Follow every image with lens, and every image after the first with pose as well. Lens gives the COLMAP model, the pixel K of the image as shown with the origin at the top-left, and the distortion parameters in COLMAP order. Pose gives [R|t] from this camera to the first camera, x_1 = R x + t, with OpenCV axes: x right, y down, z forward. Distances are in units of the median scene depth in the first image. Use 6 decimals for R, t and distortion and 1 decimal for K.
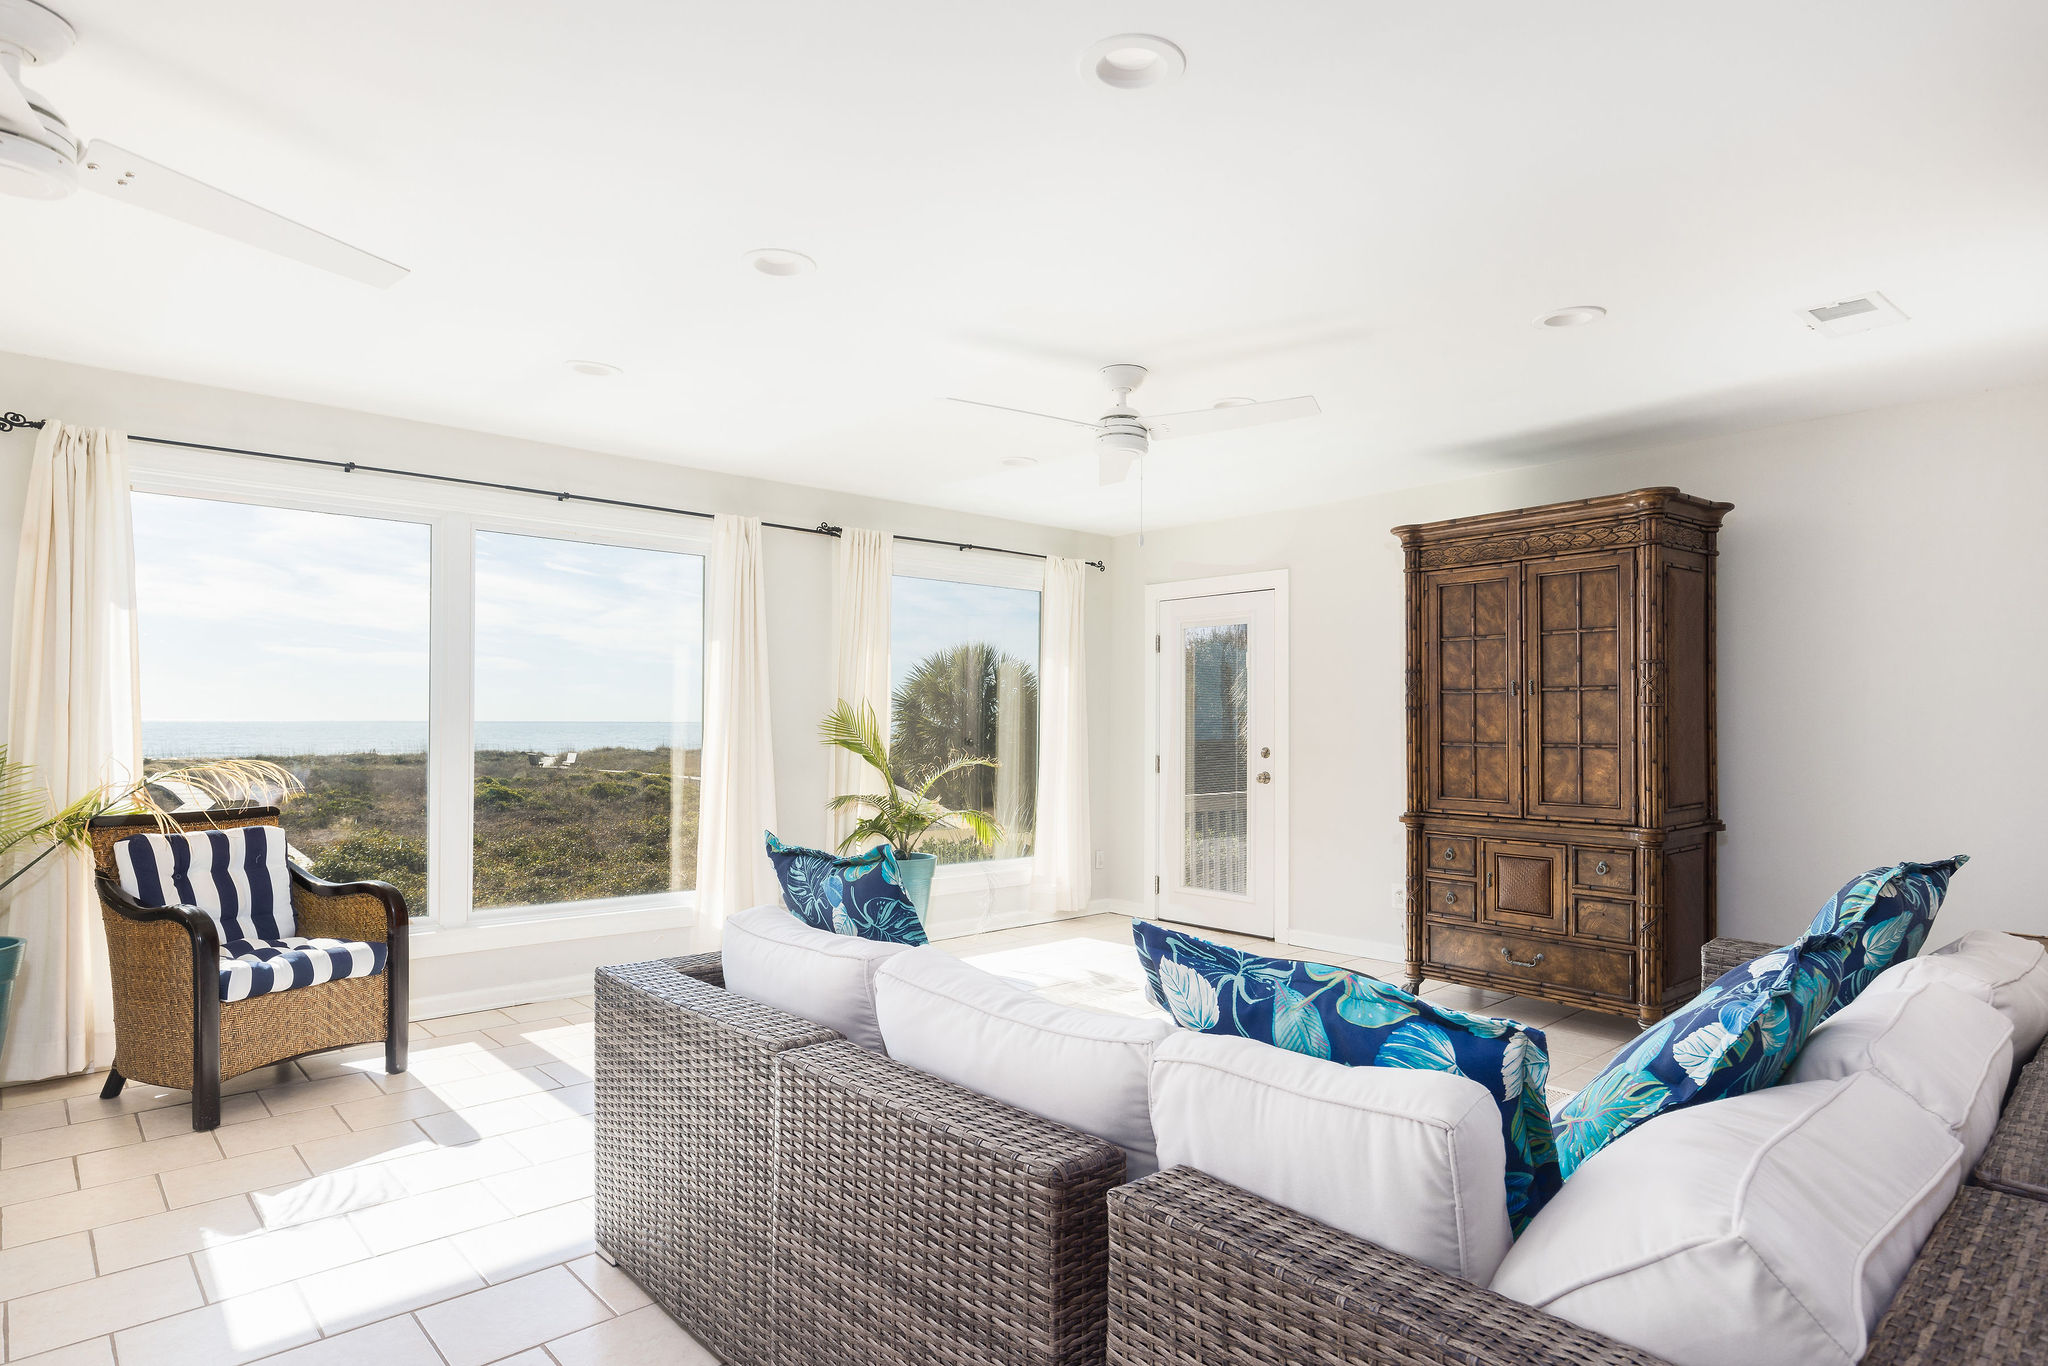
lens RADIAL K [[1159.8, 0, 1025.9], [0, 1159.8, 718.8], [0, 0, 1]] dist [0.004619, 0.001082]
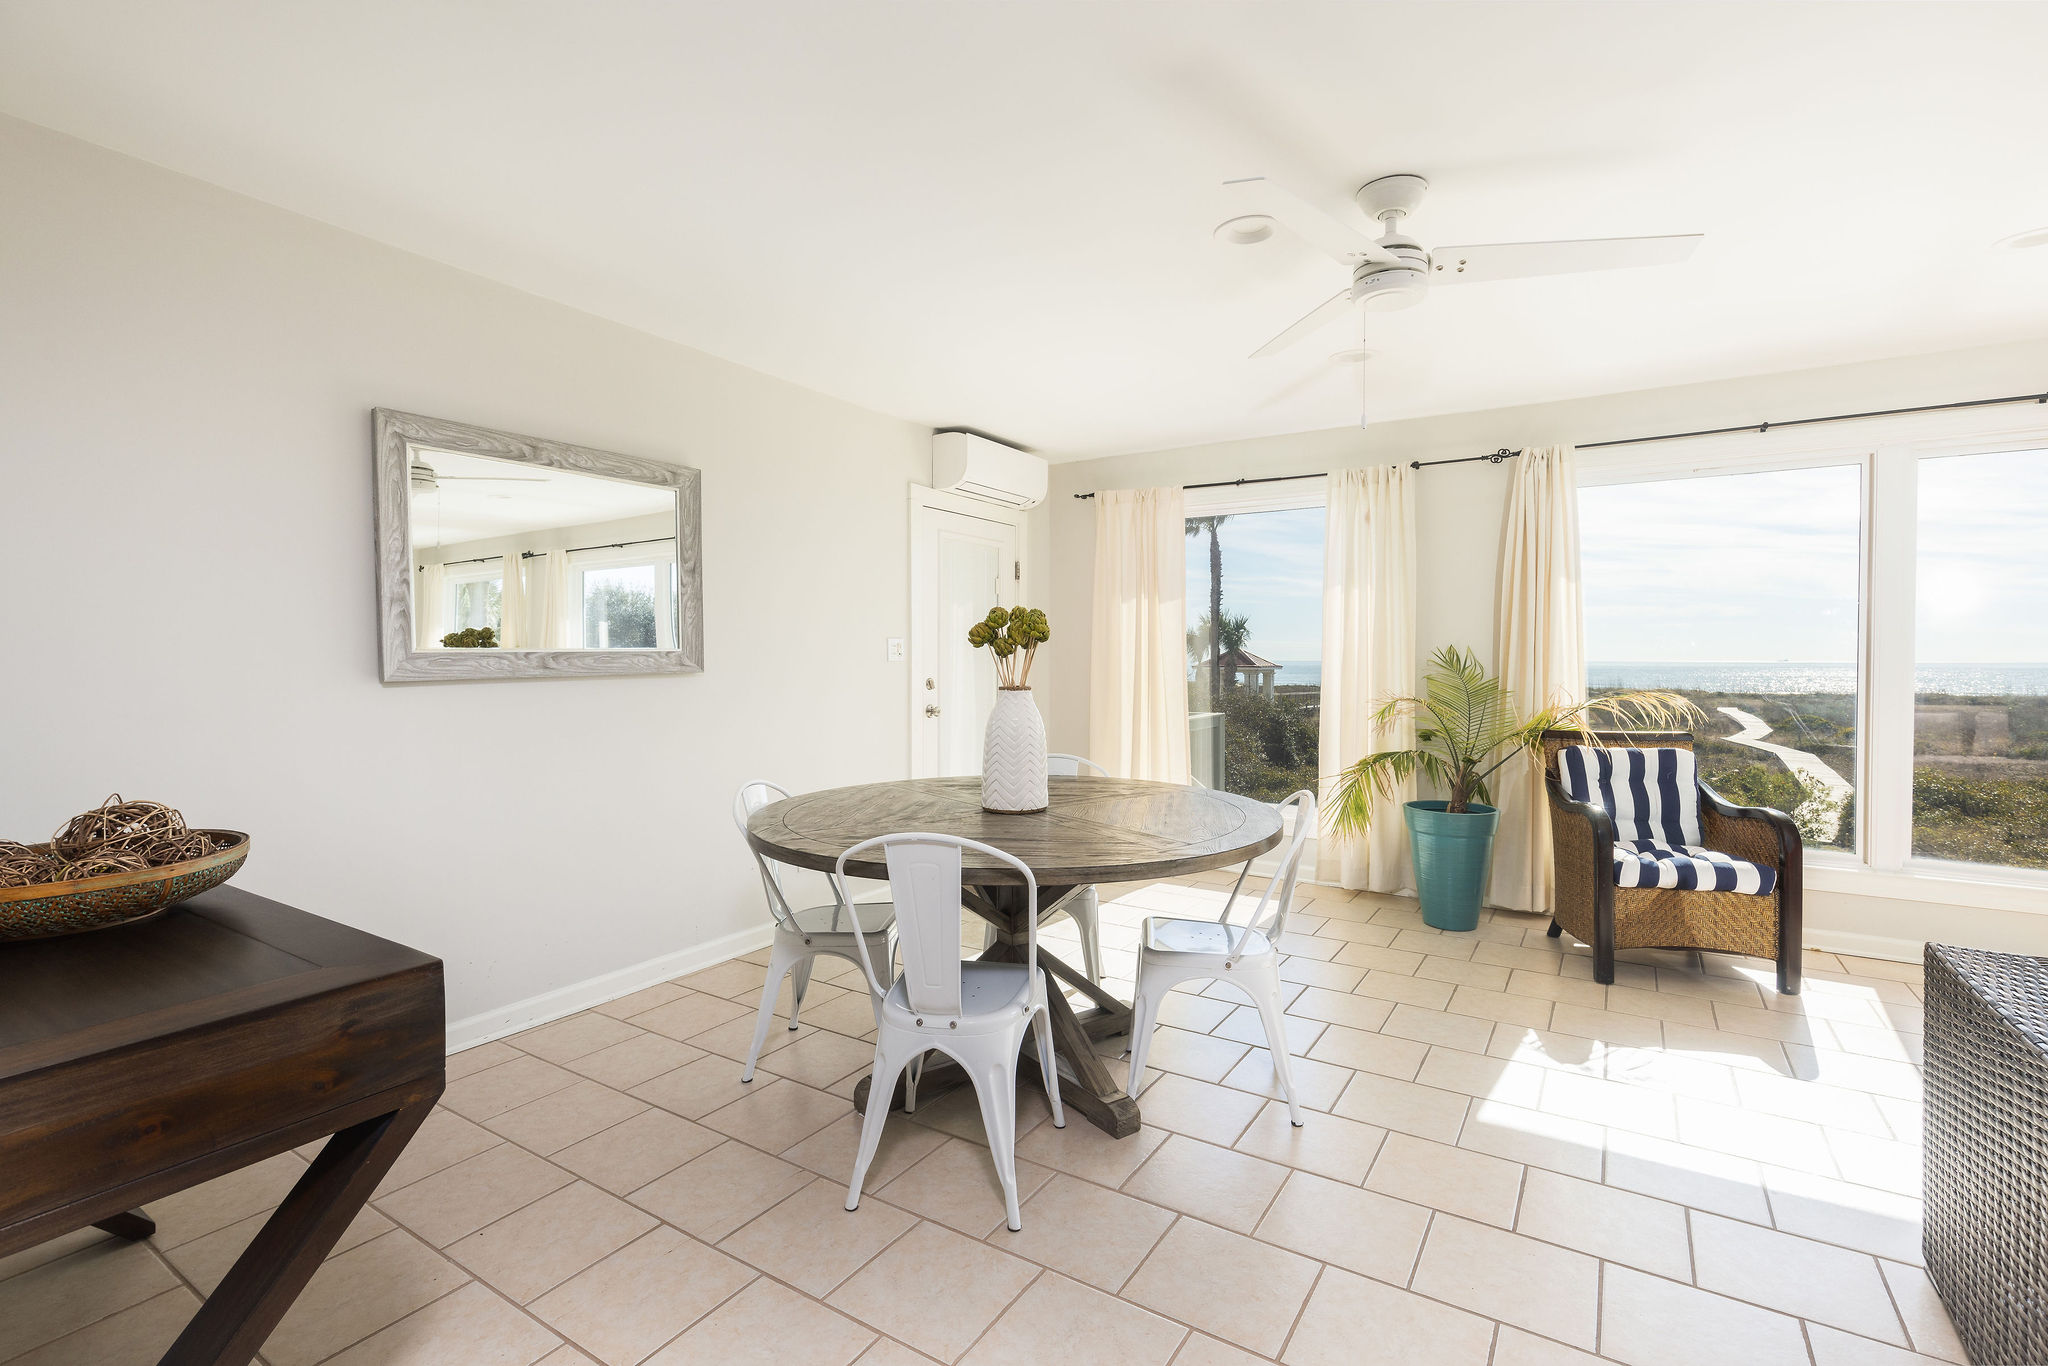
lens RADIAL K [[917.2, 0, 1020.7], [0, 917.2, 670.4], [0, 0, 1]] dist [0.004933, 0.000521]
pose [[0.266827, 0.008391, -0.963708, 0.077540], [0.002519, 0.999953, 0.009404, 0.001881], [0.963741, -0.004937, 0.266793, 0.110448]]
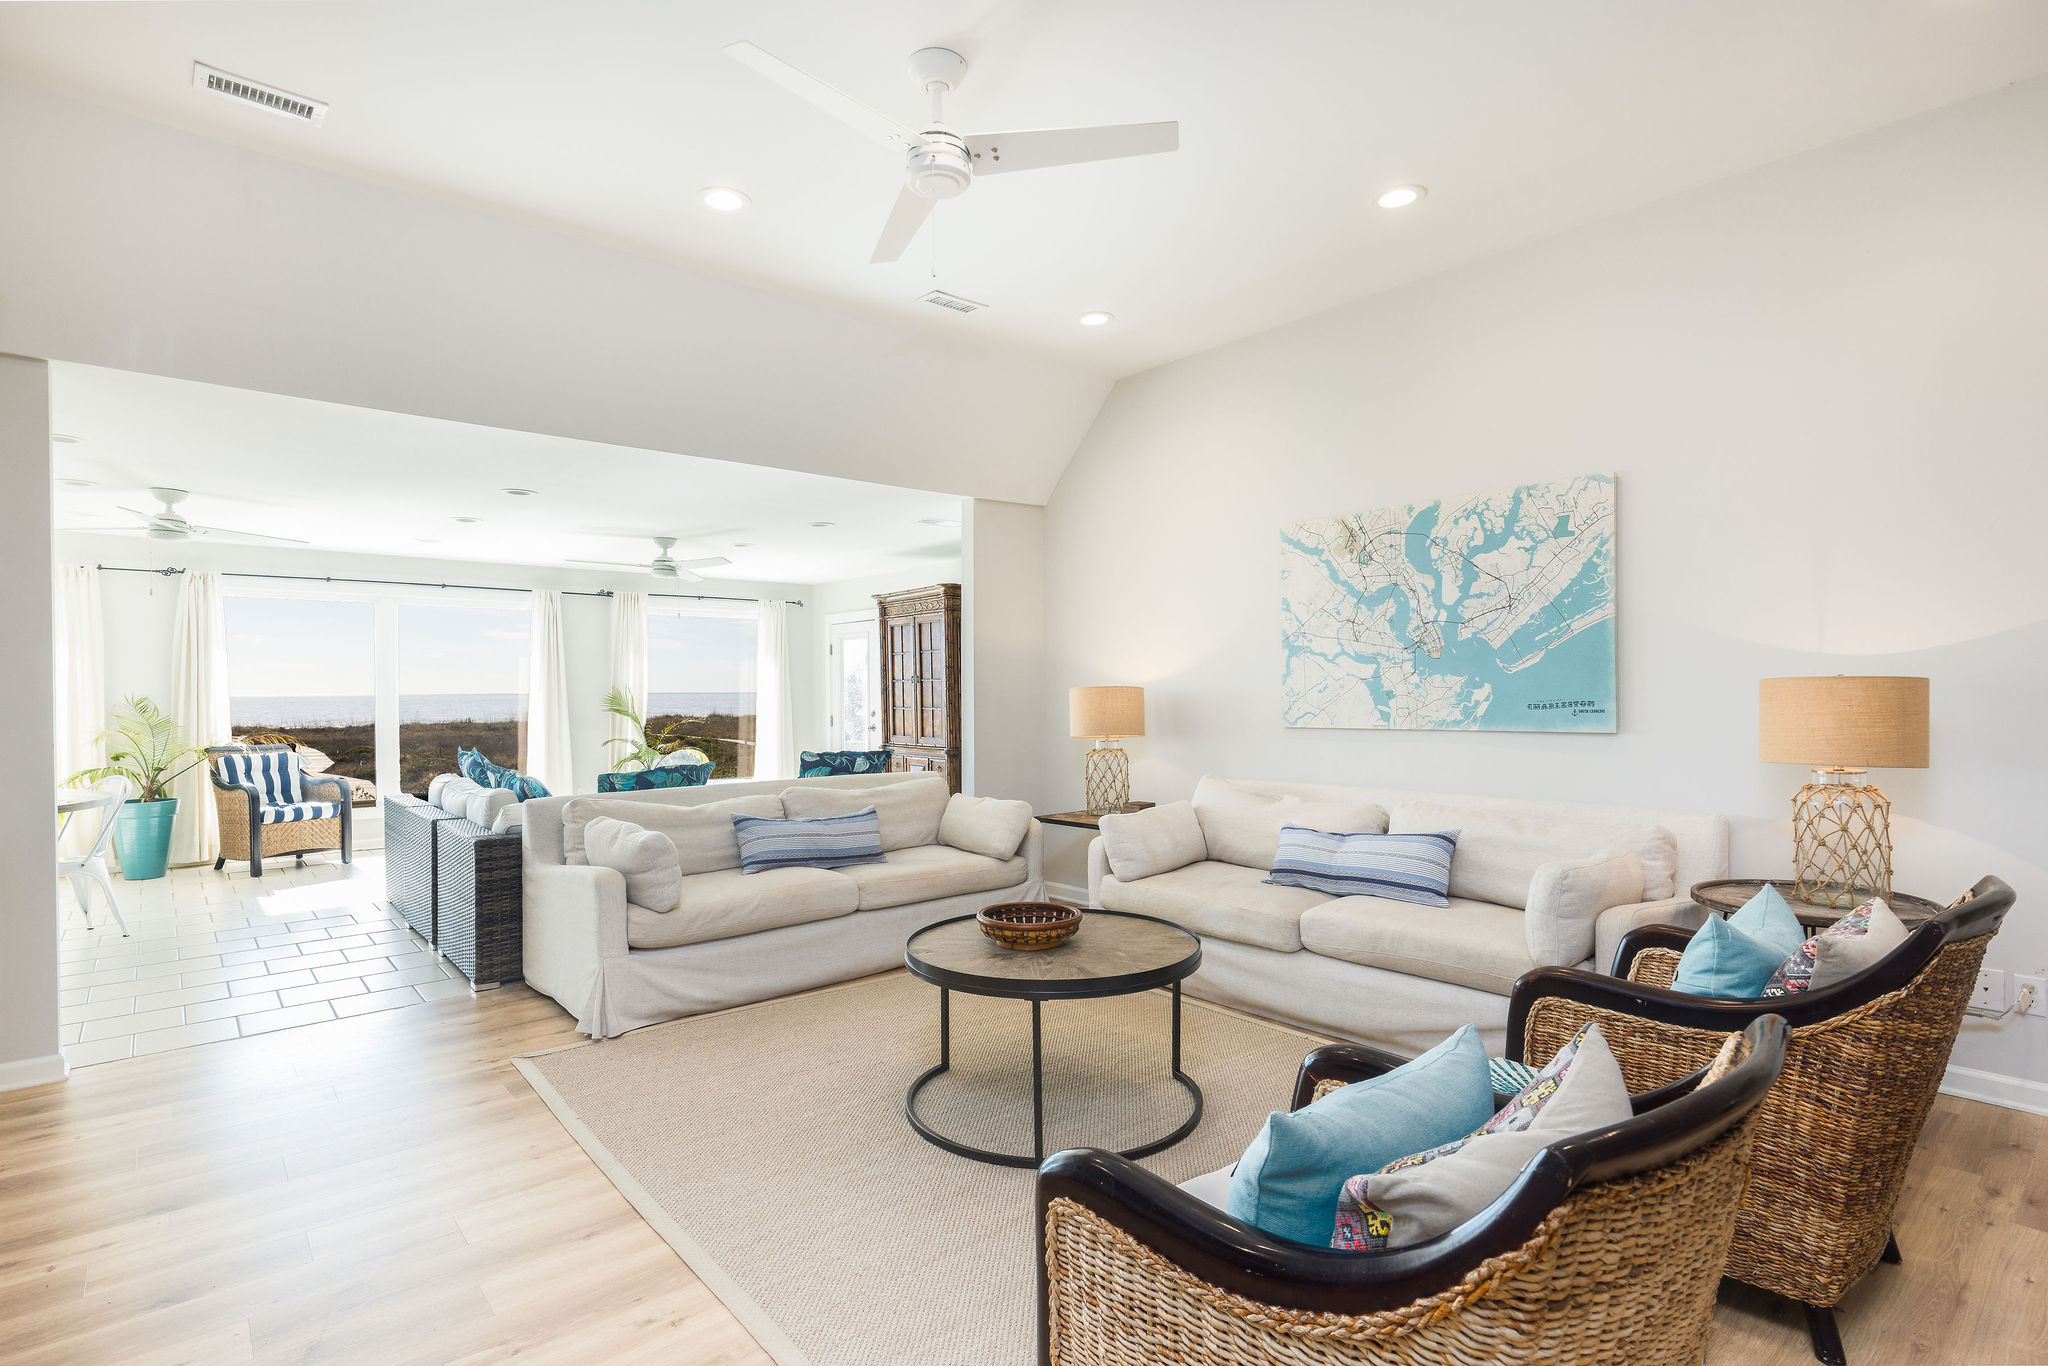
lens RADIAL K [[1024.5, 0, 1021.3], [0, 1024.5, 696.6], [0, 0, 1]] dist [-0.005632, -0.001393]
pose [[0.999711, -0.010162, -0.021795, 0.795609], [0.010394, 0.999890, 0.010566, -0.017453], [0.021685, -0.010790, 0.999707, -0.916505]]
